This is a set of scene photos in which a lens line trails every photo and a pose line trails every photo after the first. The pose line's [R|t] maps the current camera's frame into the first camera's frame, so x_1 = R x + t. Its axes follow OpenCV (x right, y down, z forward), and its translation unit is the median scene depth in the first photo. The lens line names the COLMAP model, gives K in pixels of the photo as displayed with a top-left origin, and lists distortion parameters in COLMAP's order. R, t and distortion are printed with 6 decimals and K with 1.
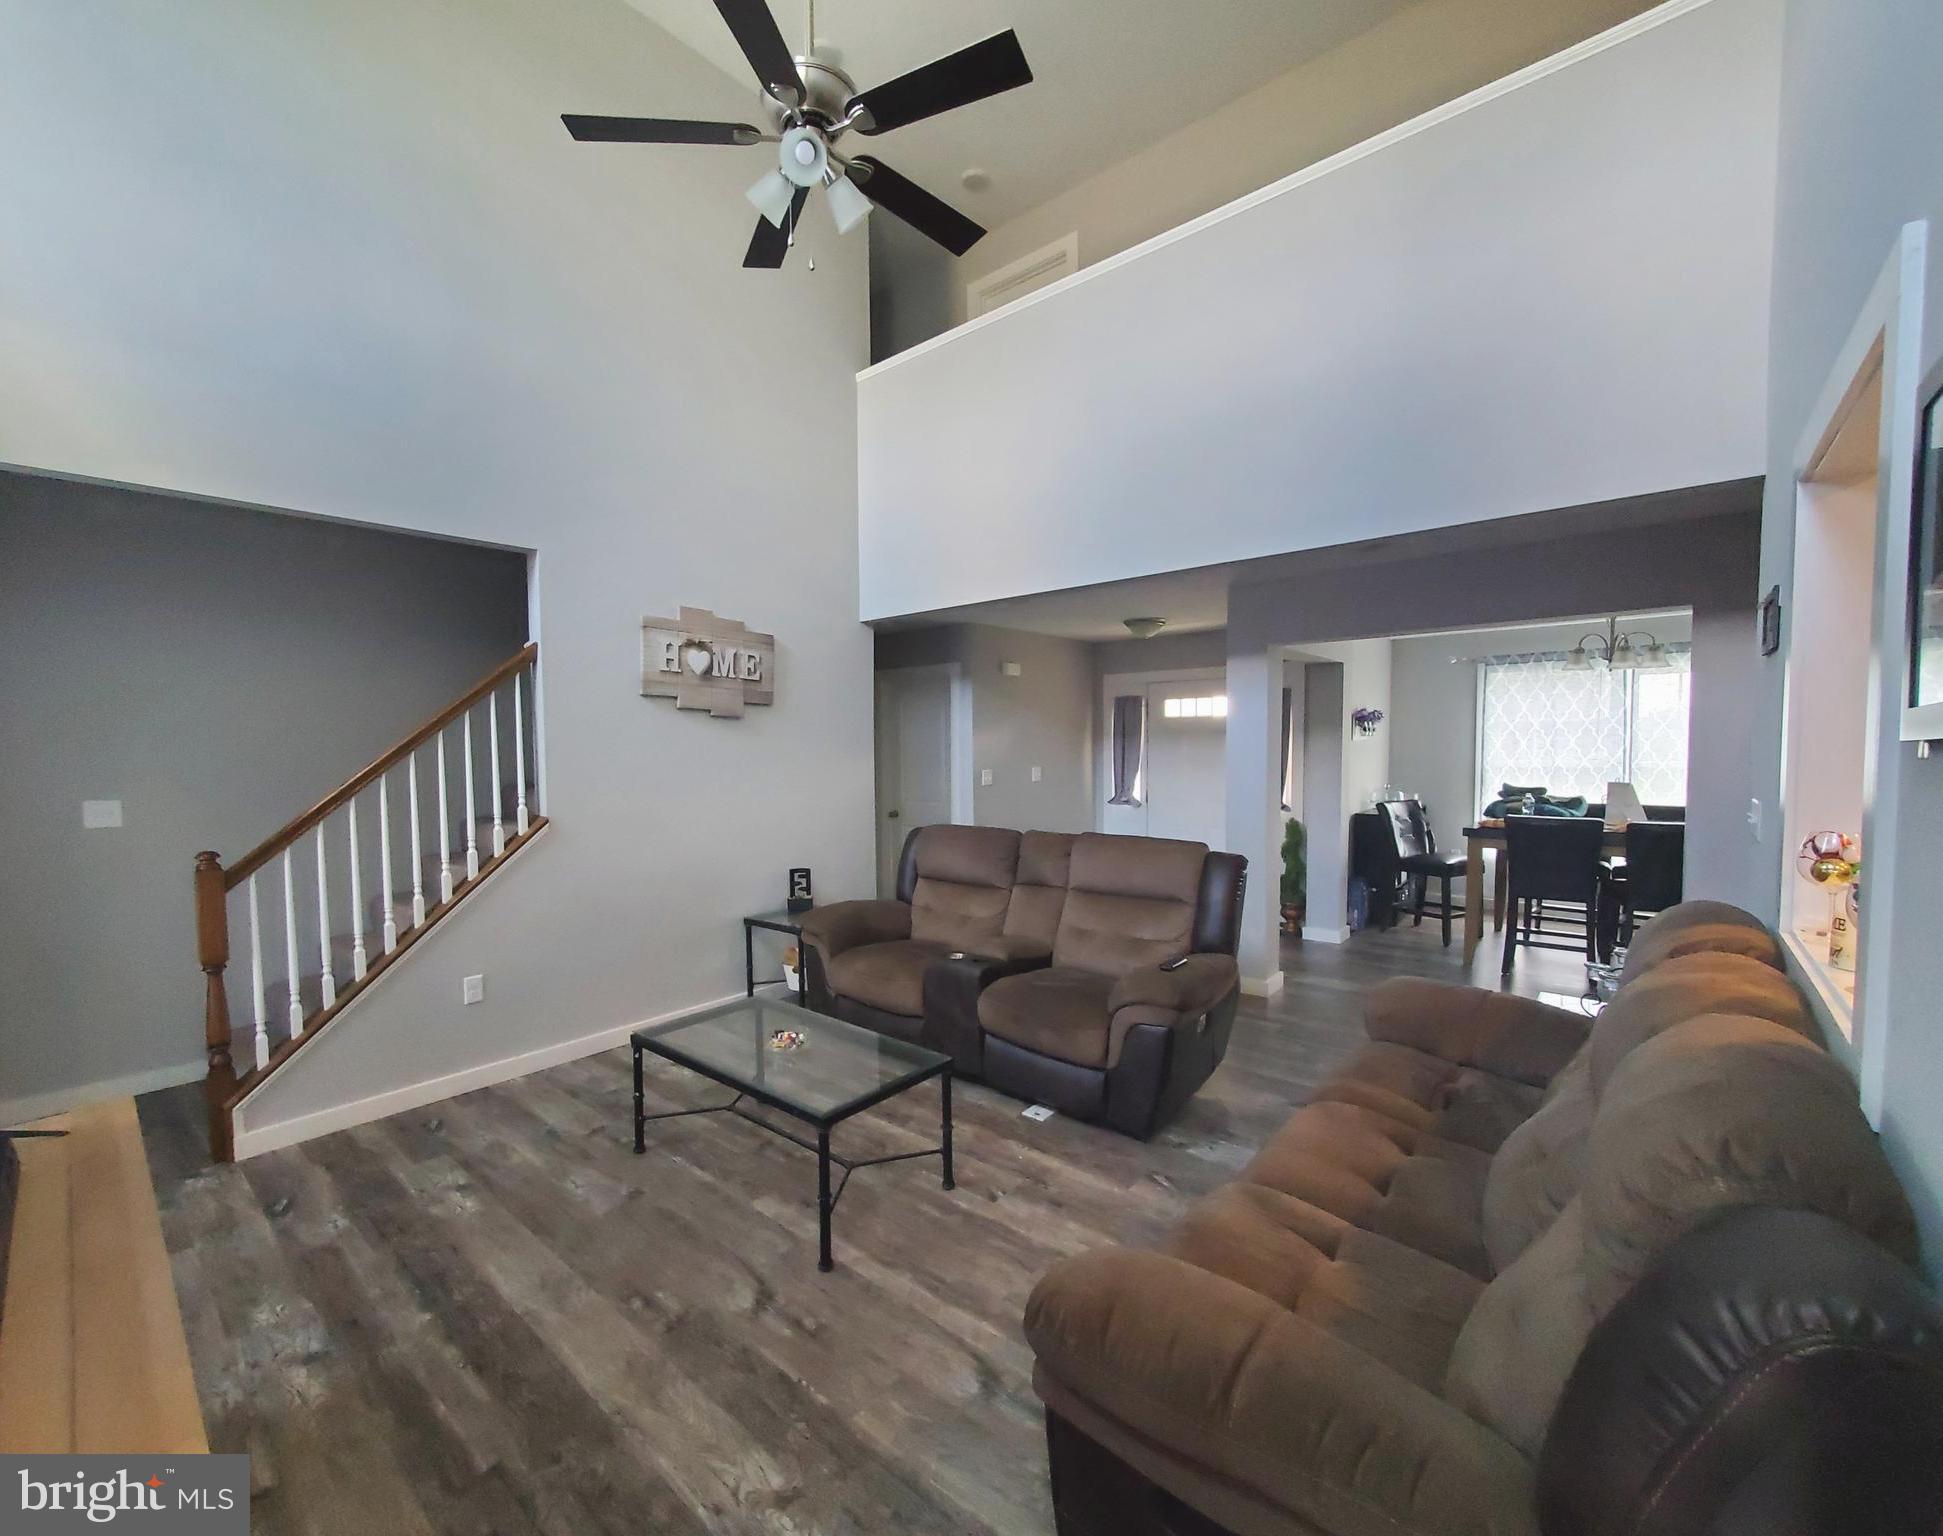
lens RADIAL K [[824.3, 0, 947.2], [0, 824.3, 778.8], [0, 0, 1]] dist [0.001222, 0.000137]
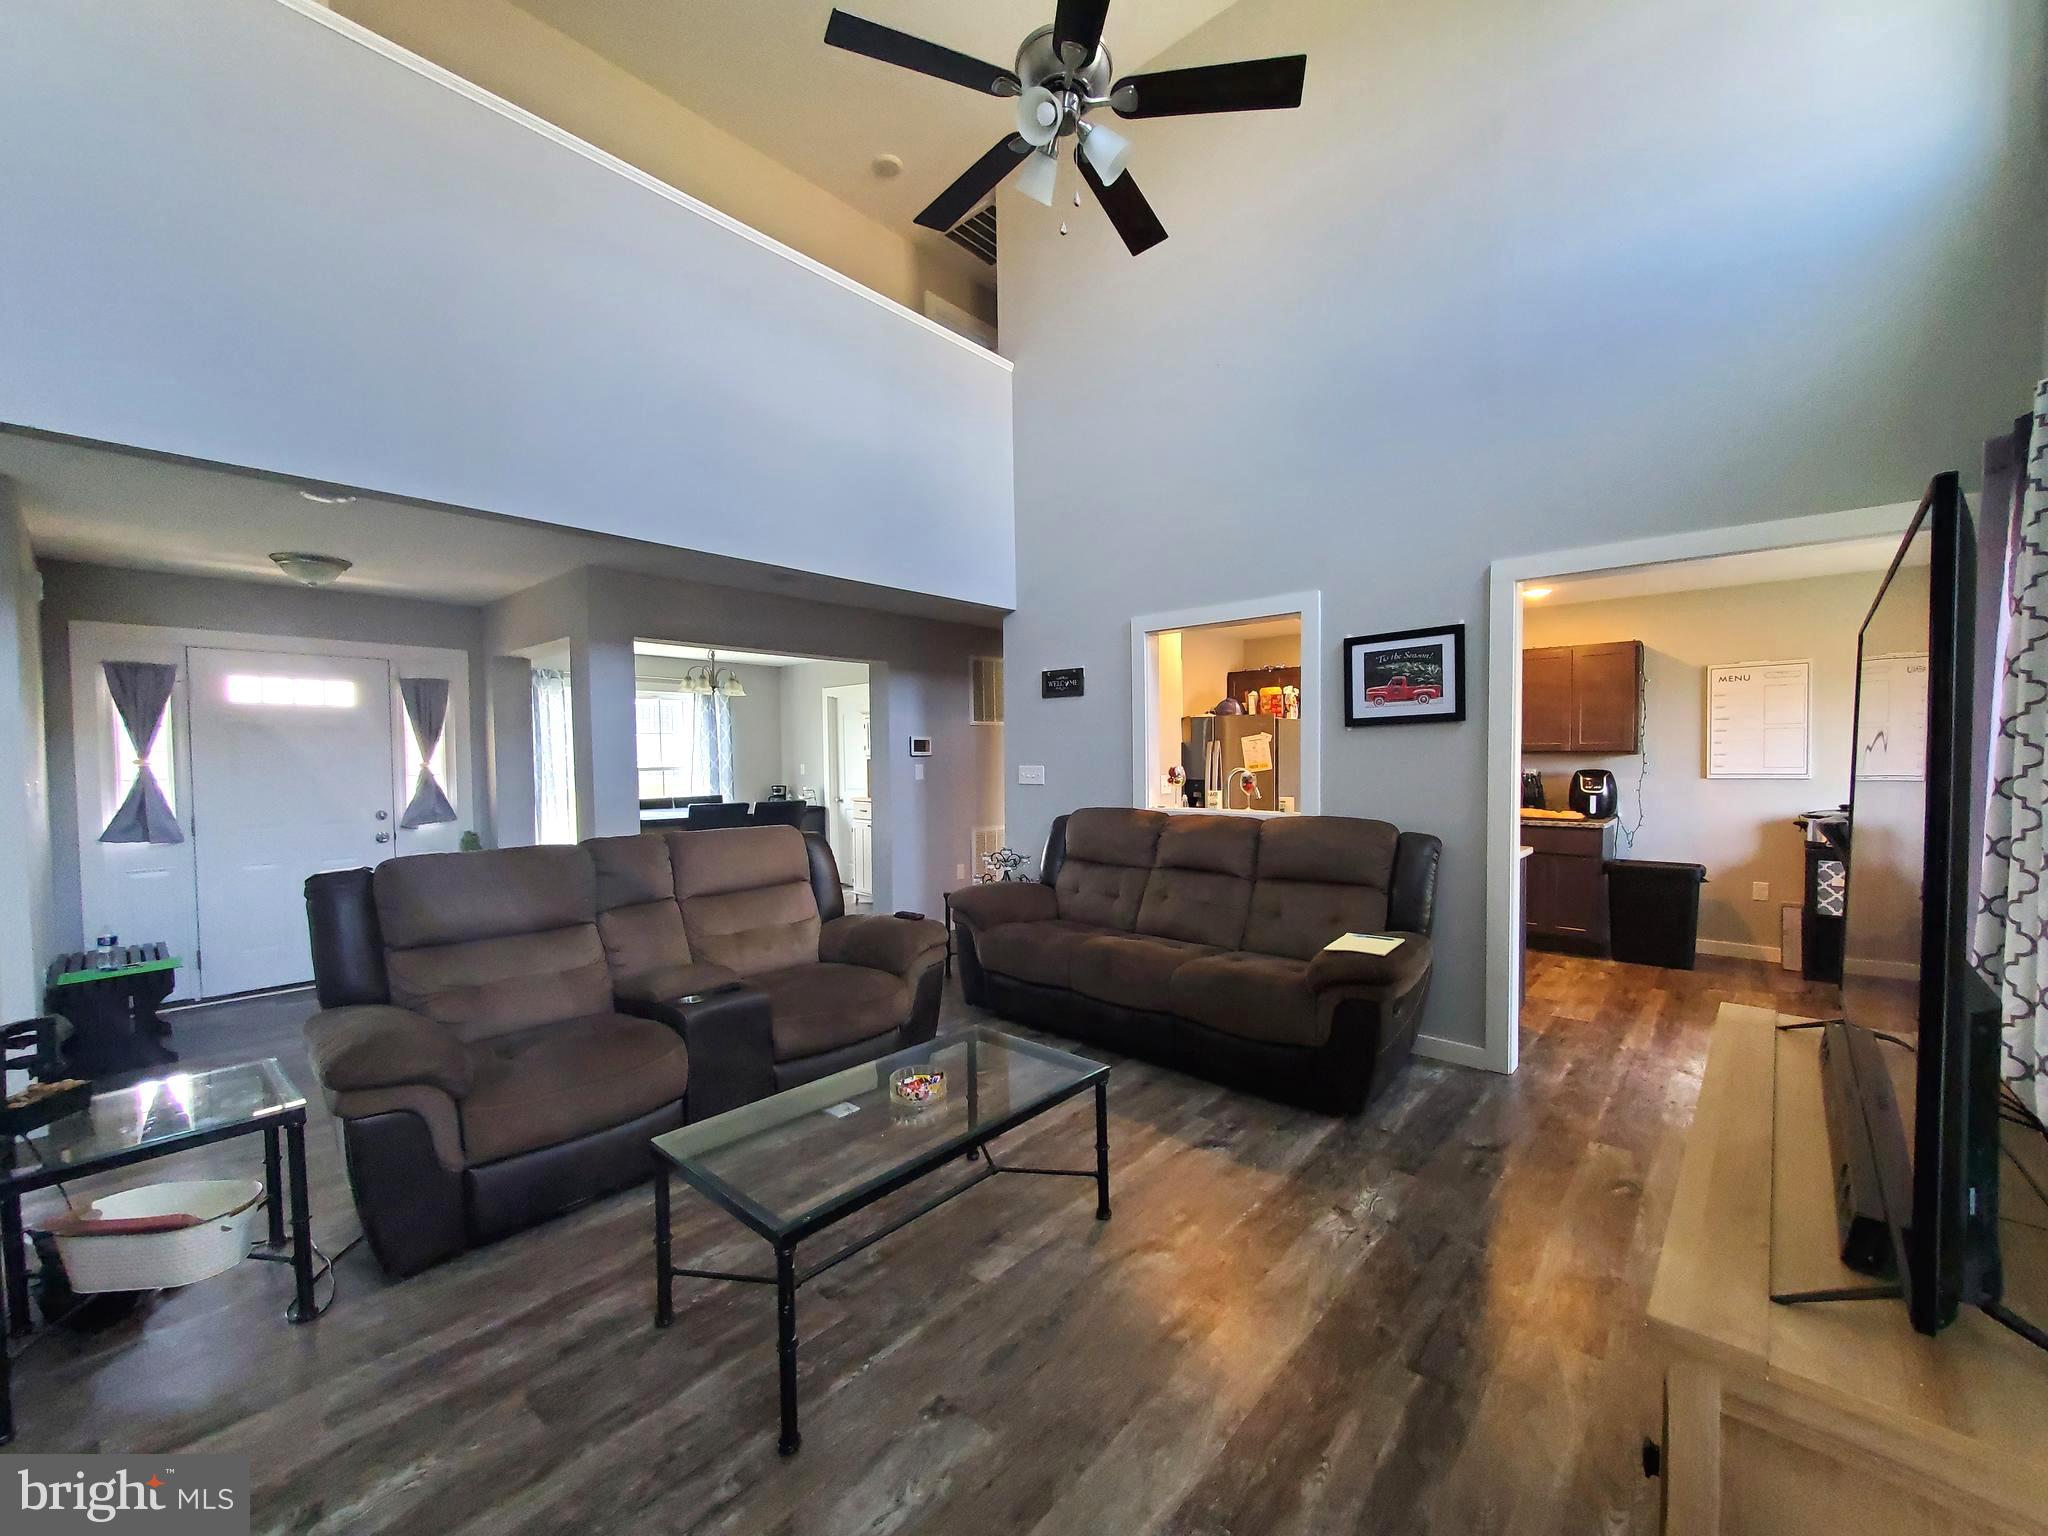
lens RADIAL K [[806.7, 0, 1039.6], [0, 806.7, 784.1], [0, 0, 1]] dist [0.000411, -0.000110]
pose [[-0.007852, -0.023506, 0.999693, -0.426424], [0.049325, 0.998498, 0.023865, 0.008728], [-0.998752, 0.049497, -0.006681, 0.395241]]
